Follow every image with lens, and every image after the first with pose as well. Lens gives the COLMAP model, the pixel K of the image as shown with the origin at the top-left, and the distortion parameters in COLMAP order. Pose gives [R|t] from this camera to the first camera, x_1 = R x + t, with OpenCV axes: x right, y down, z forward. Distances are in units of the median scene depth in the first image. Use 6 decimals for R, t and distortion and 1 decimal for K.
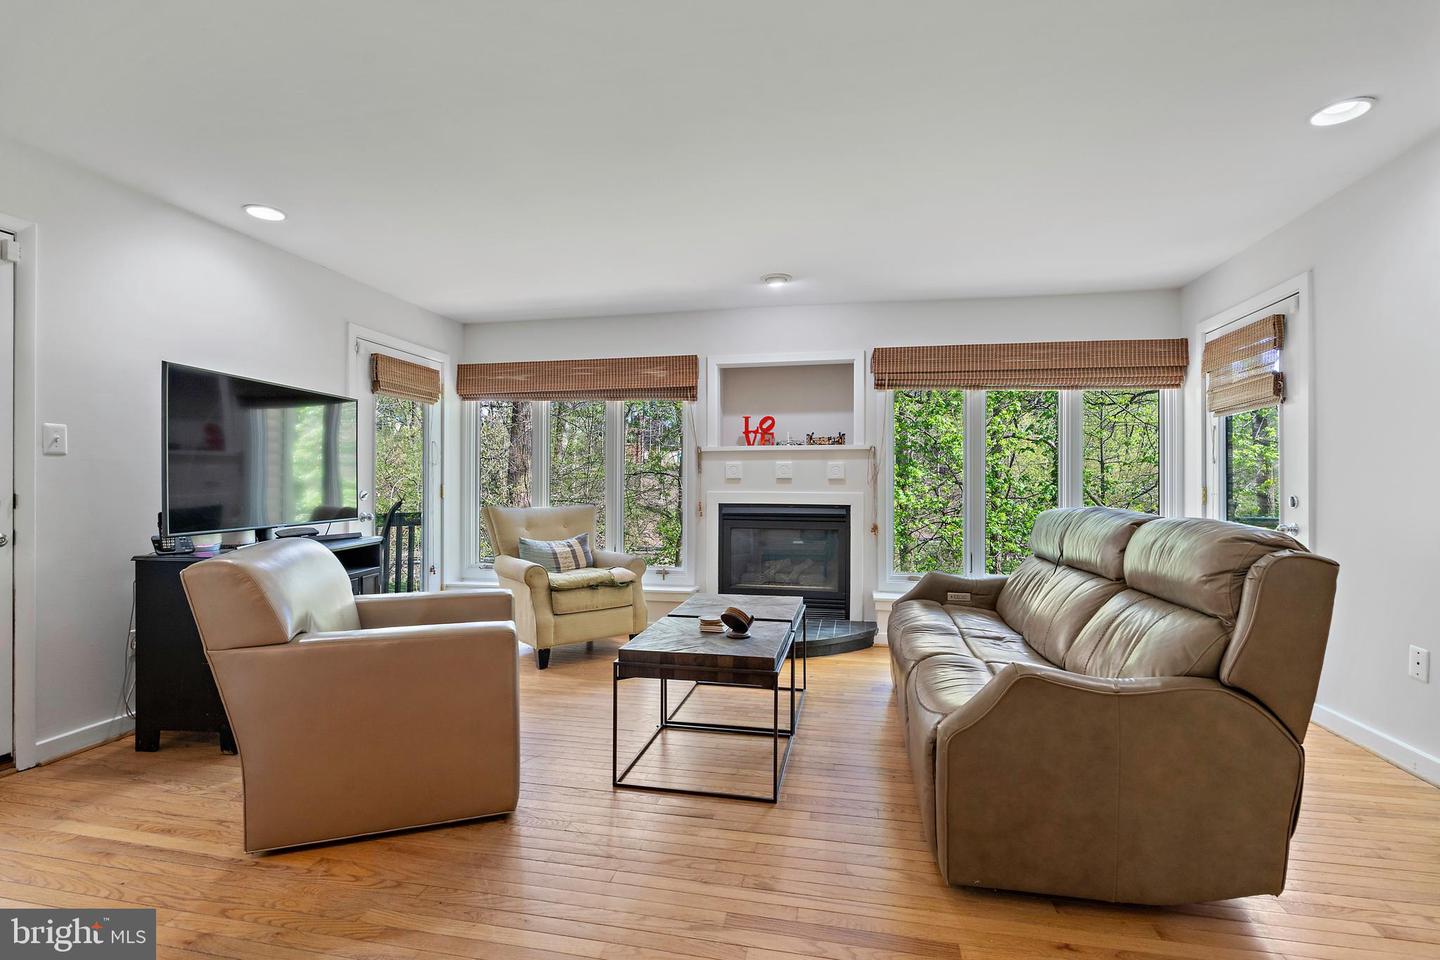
lens RADIAL K [[657.9, 0, 718.1], [0, 657.9, 482.3], [0, 0, 1]] dist [-0.025975, 0.000045]
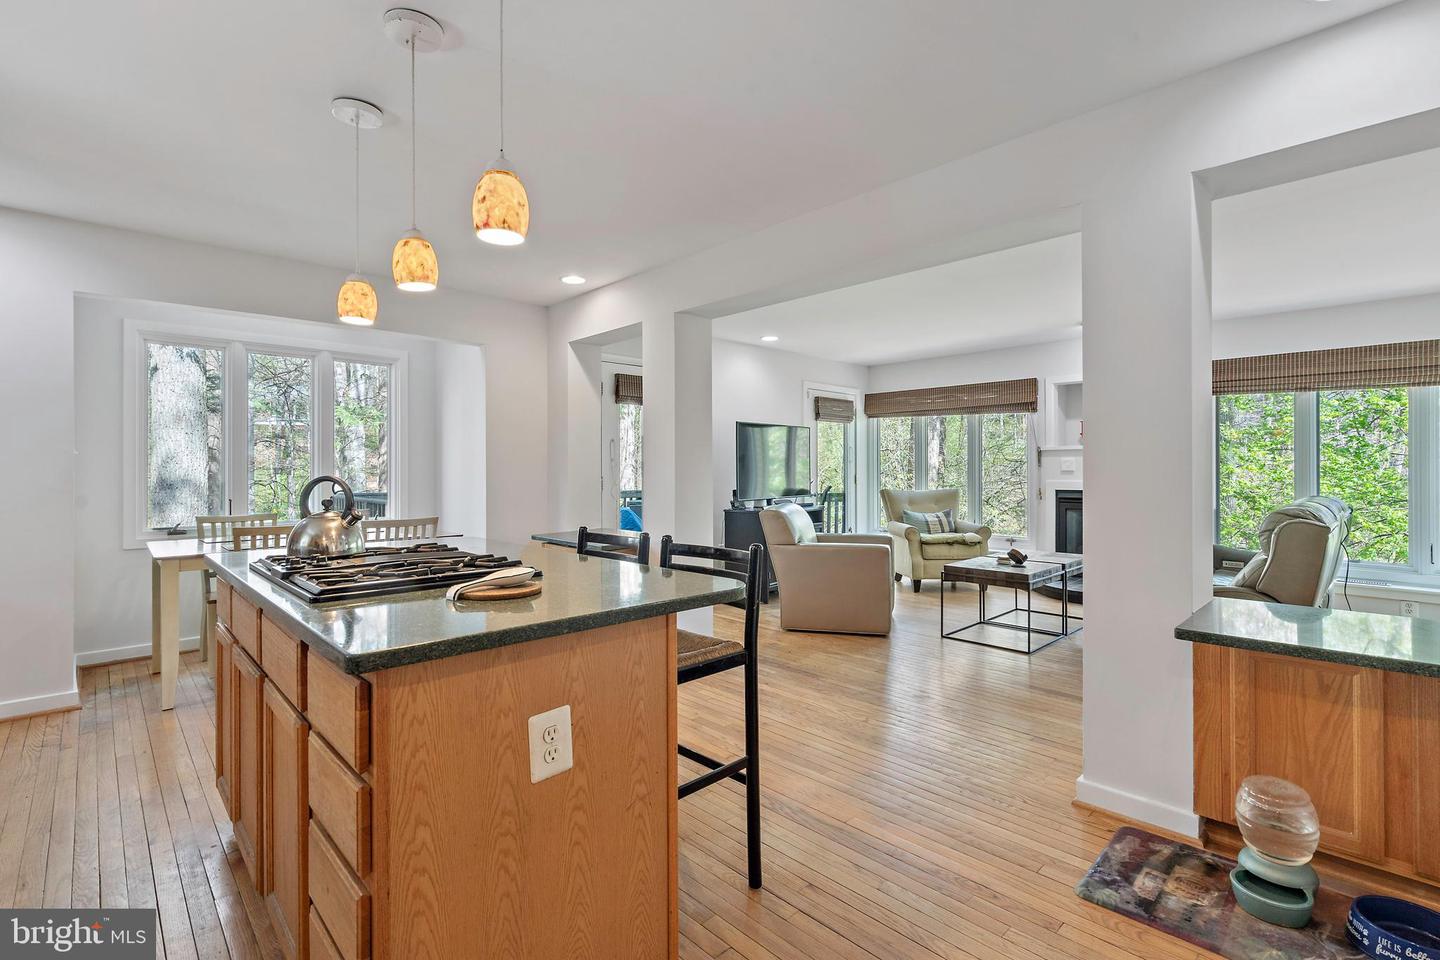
lens RADIAL K [[657.9, 0, 718.1], [0, 657.9, 482.3], [0, 0, 1]] dist [-0.025975, 0.000045]
pose [[0.824795, 0.008771, -0.565363, 0.212905], [0.004829, 0.999734, 0.022555, -0.017855], [0.565411, -0.021333, 0.824534, -0.524854]]
